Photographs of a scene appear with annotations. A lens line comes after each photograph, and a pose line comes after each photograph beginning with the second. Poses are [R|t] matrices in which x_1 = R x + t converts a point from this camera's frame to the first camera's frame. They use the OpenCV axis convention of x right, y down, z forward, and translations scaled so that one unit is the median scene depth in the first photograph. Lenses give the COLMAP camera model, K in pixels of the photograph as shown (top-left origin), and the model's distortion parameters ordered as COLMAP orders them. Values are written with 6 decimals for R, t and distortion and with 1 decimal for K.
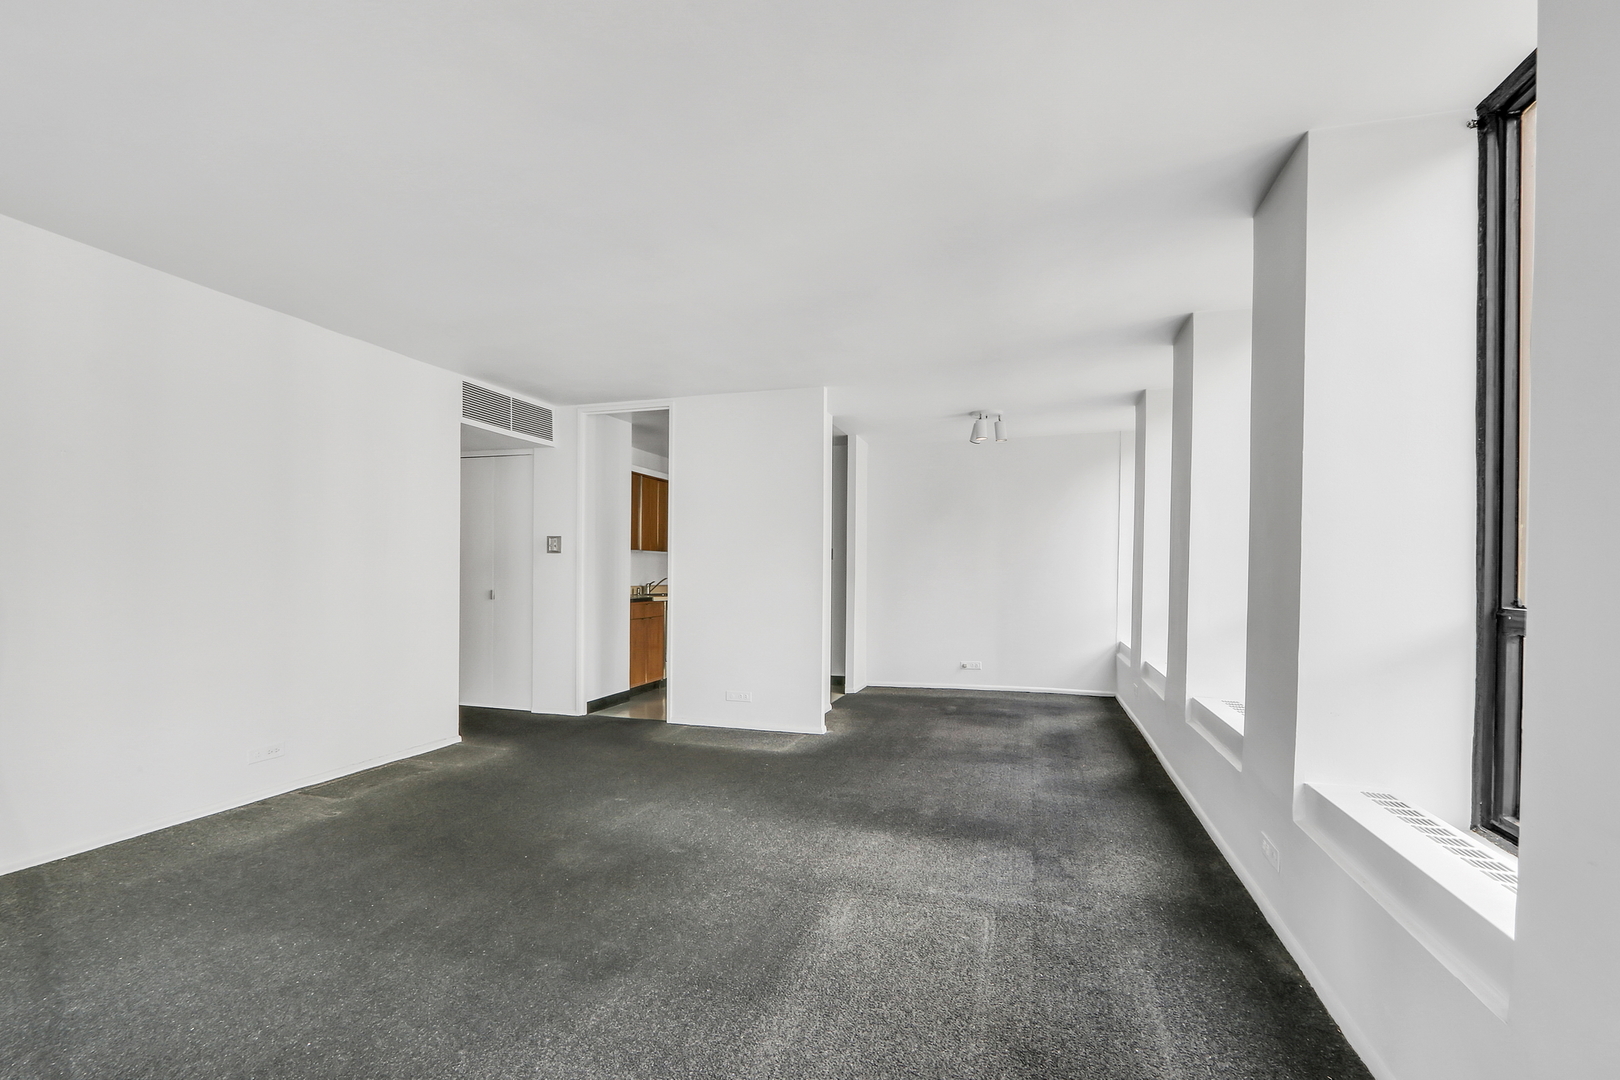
lens RADIAL K [[777.6, 0, 789.0], [0, 777.6, 571.3], [0, 0, 1]] dist [-0.014527, 0.001850]
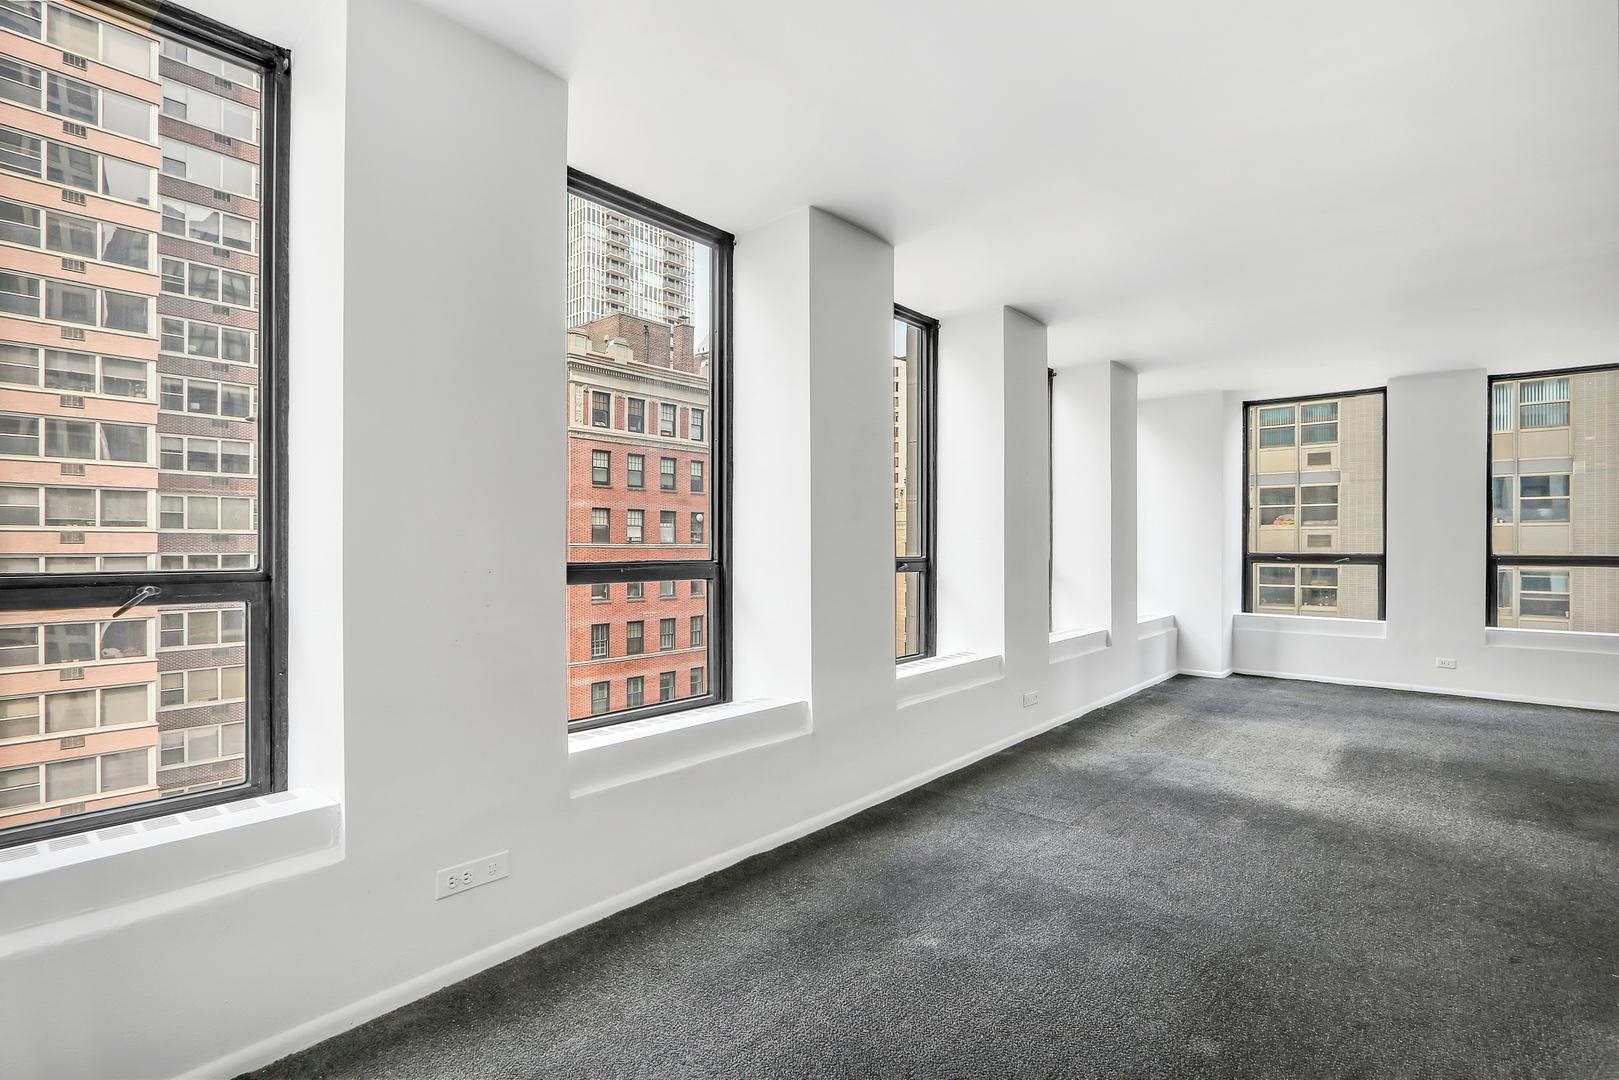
lens RADIAL K [[757.8, 0, 788.2], [0, 757.8, 550.1], [0, 0, 1]] dist [-0.013442, 0.003086]
pose [[-0.907369, -0.013644, 0.420114, 0.287575], [-0.008794, 0.999870, 0.013478, -0.001225], [-0.420243, 0.008535, -0.907371, 2.017309]]
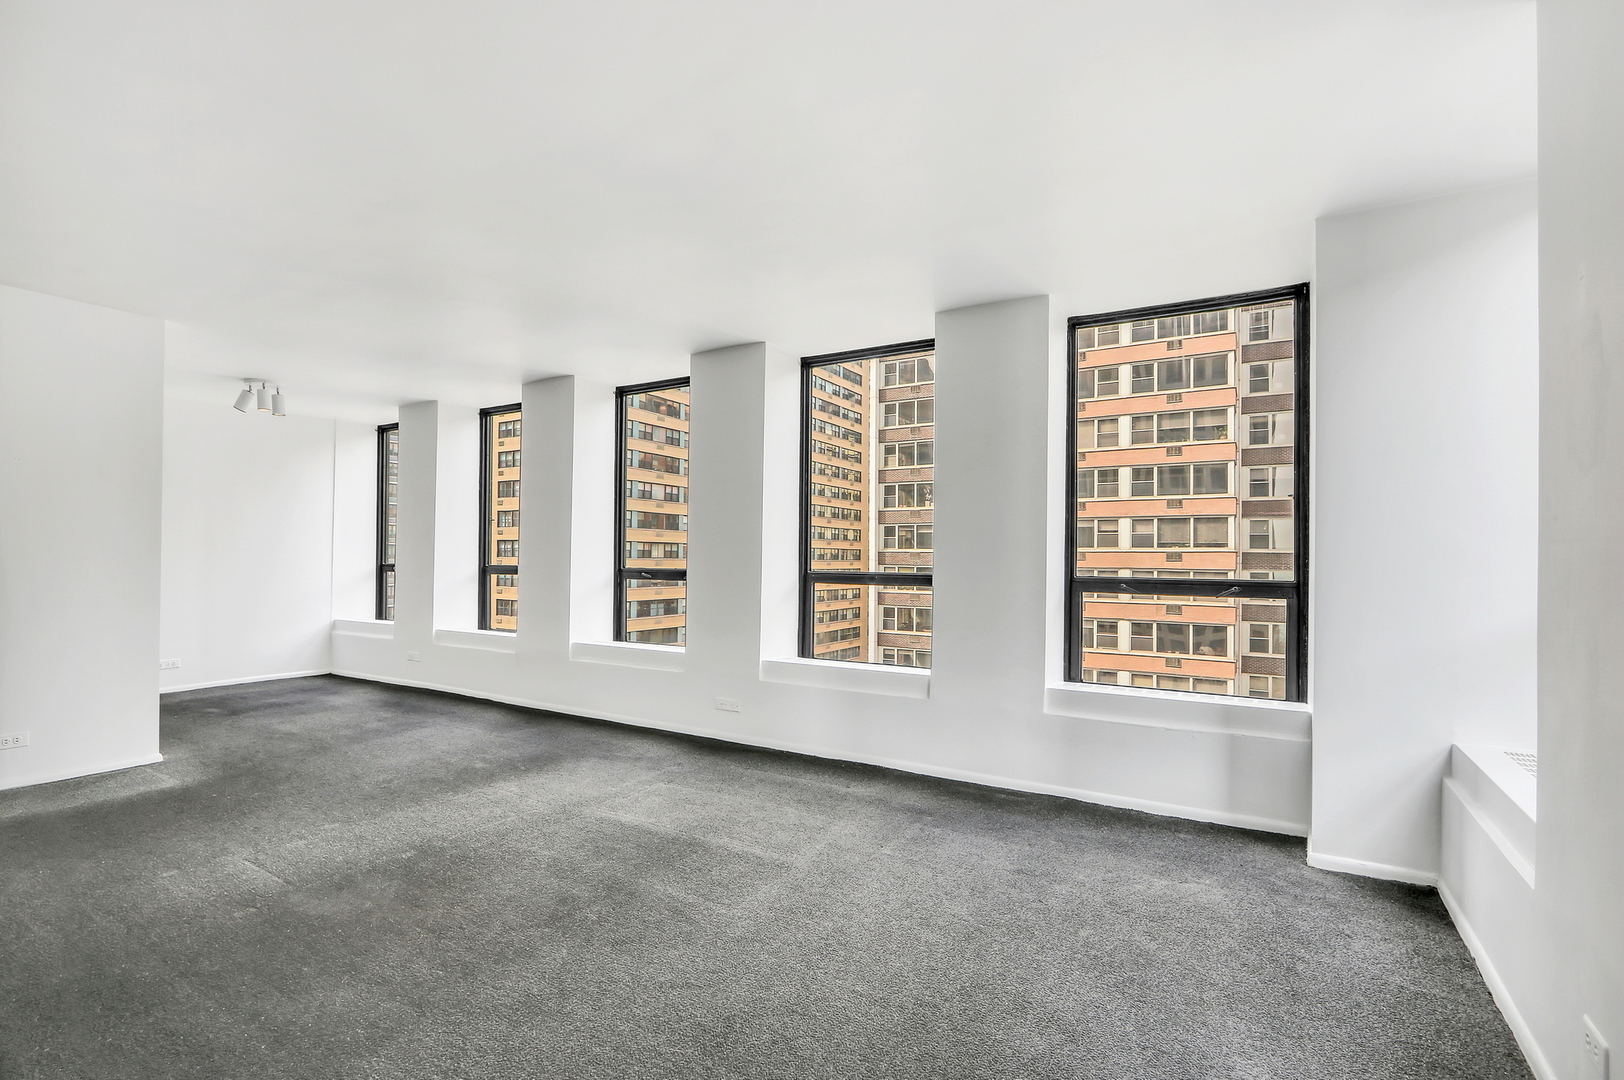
lens RADIAL K [[760.2, 0, 806.6], [0, 760.2, 548.9], [0, 0, 1]] dist [-0.013442, 0.003086]
pose [[0.224264, 0.004257, 0.974519, -0.820204], [-0.004500, 0.999984, -0.003332, -0.008261], [-0.974518, -0.003638, 0.224280, 0.285387]]
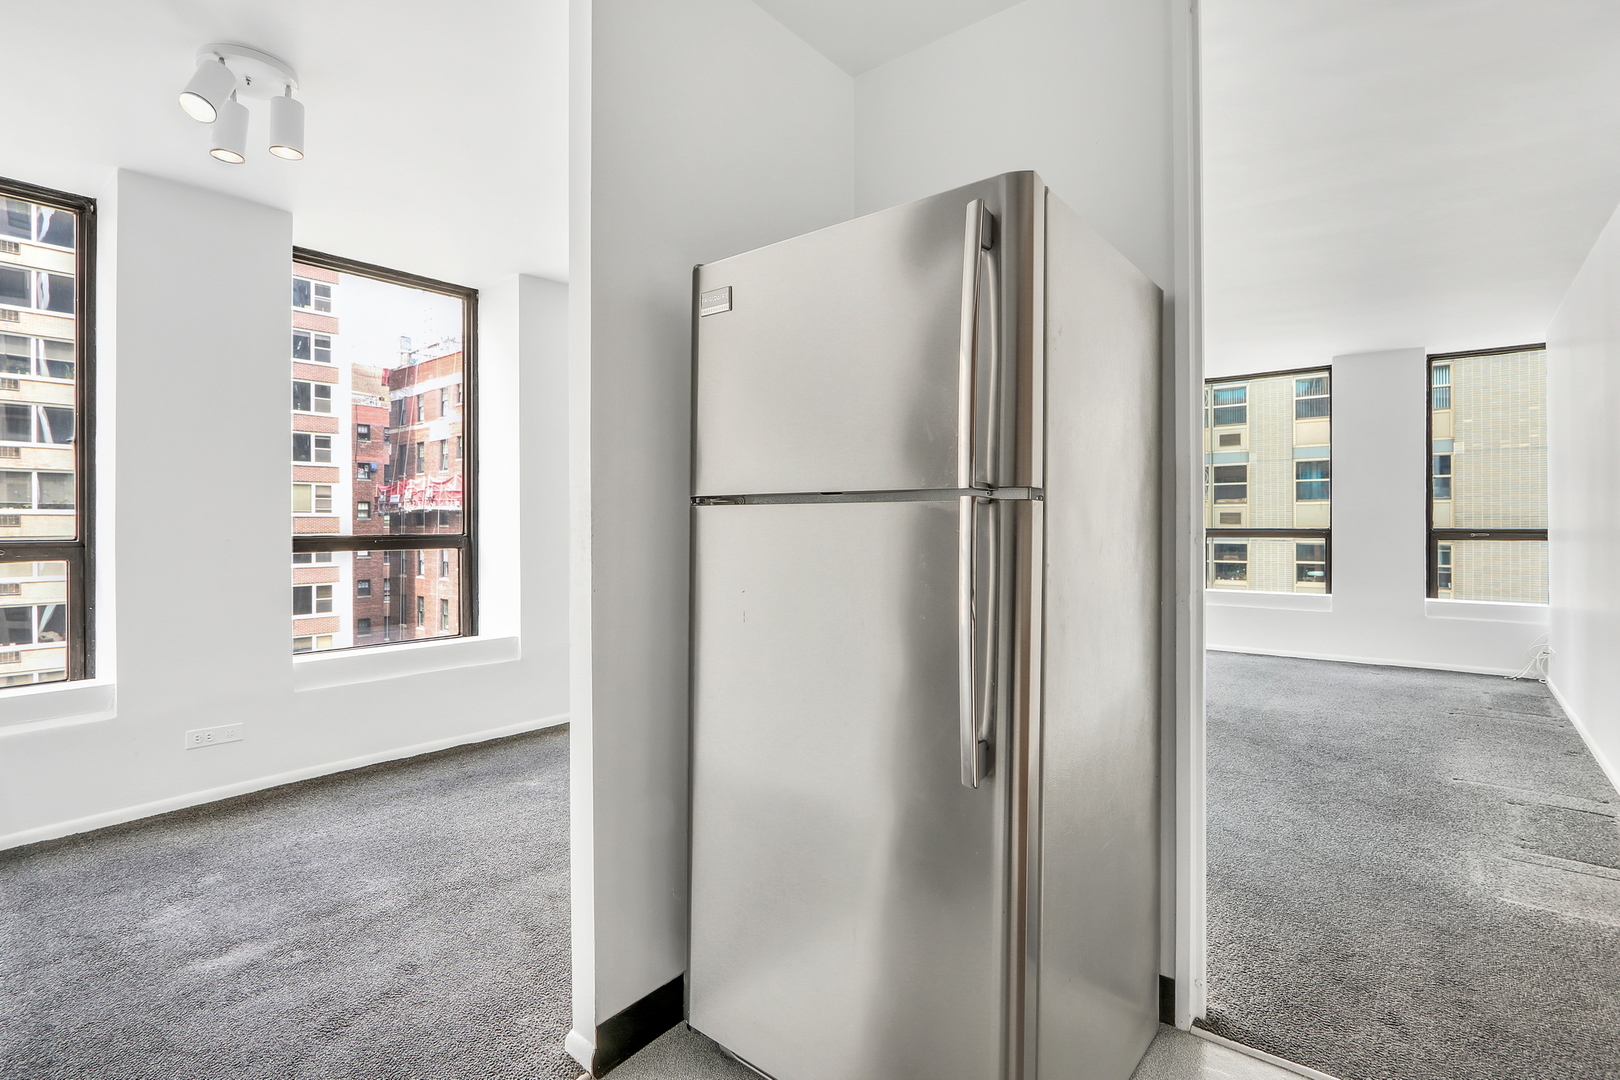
lens RADIAL K [[758.3, 0, 768.0], [0, 758.3, 529.9], [0, 0, 1]] dist [-0.013442, 0.003086]
pose [[-0.918299, -0.008973, 0.395786, -0.177709], [-0.003905, 0.999900, 0.013608, -0.002189], [-0.395868, 0.010950, -0.918242, 2.146808]]
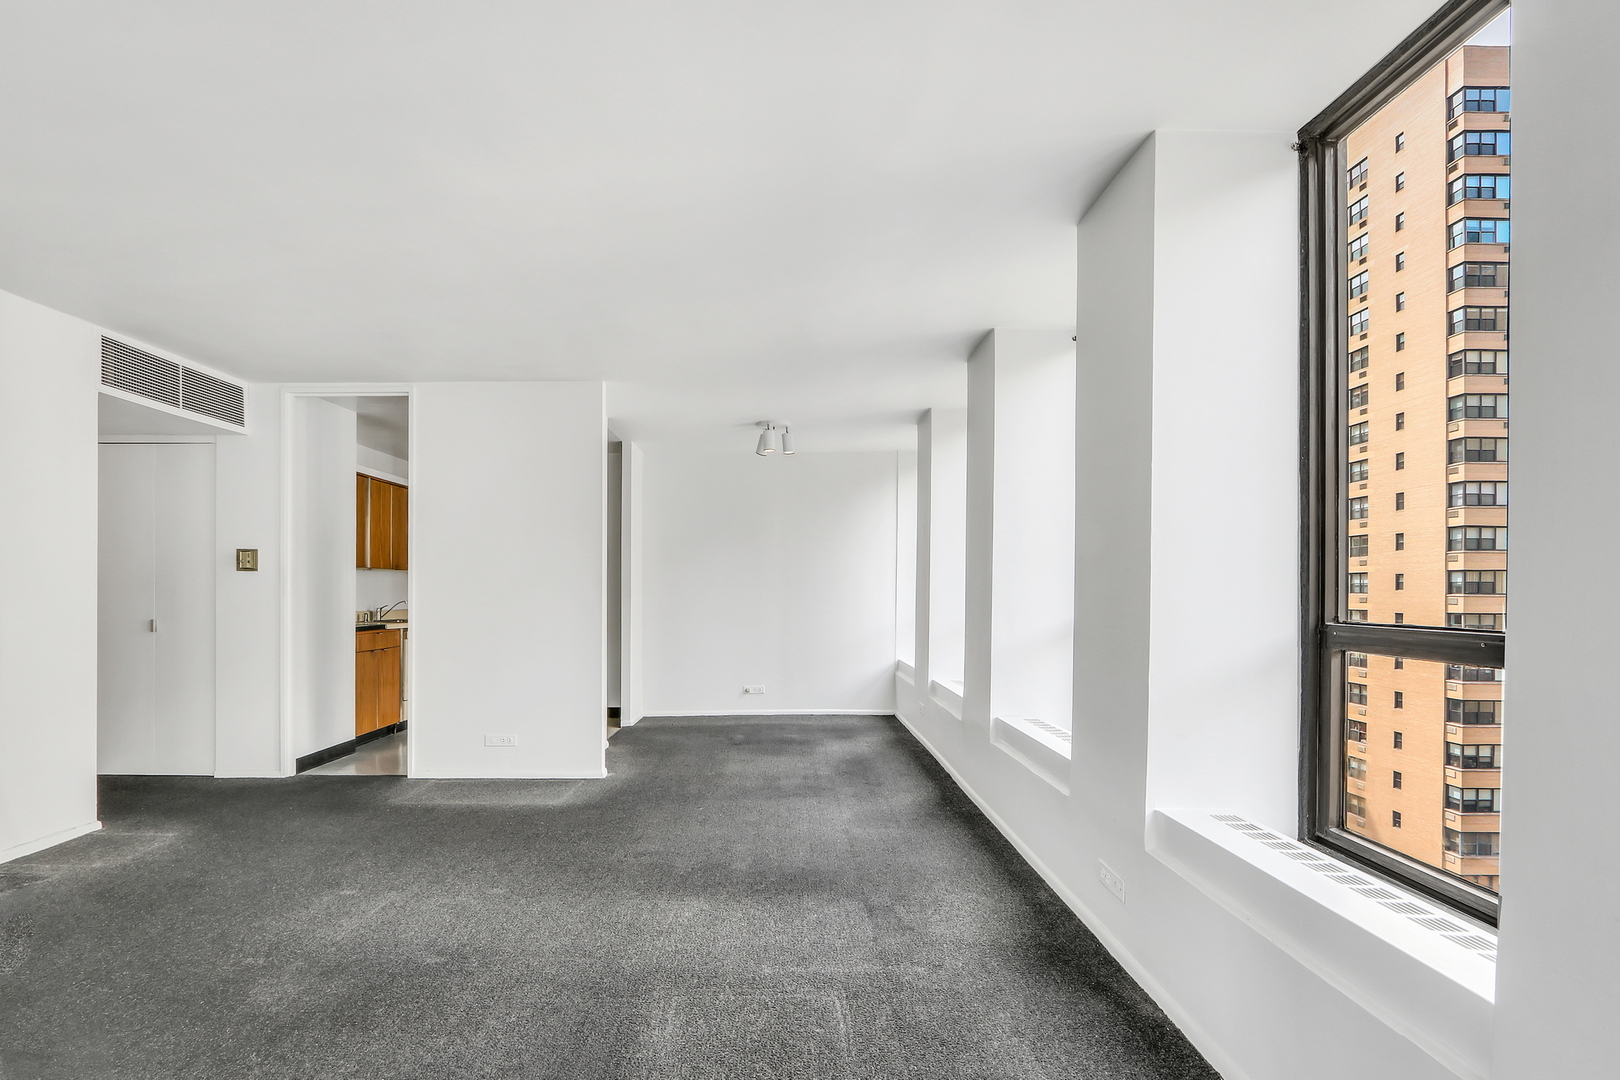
lens RADIAL K [[777.6, 0, 787.4], [0, 777.6, 590.9], [0, 0, 1]] dist [-0.014527, 0.001850]
pose [[0.951276, -0.006398, 0.308275, -0.040515], [0.006504, 0.999979, 0.000684, -0.000743], [-0.308272, 0.001354, 0.951297, 0.149352]]
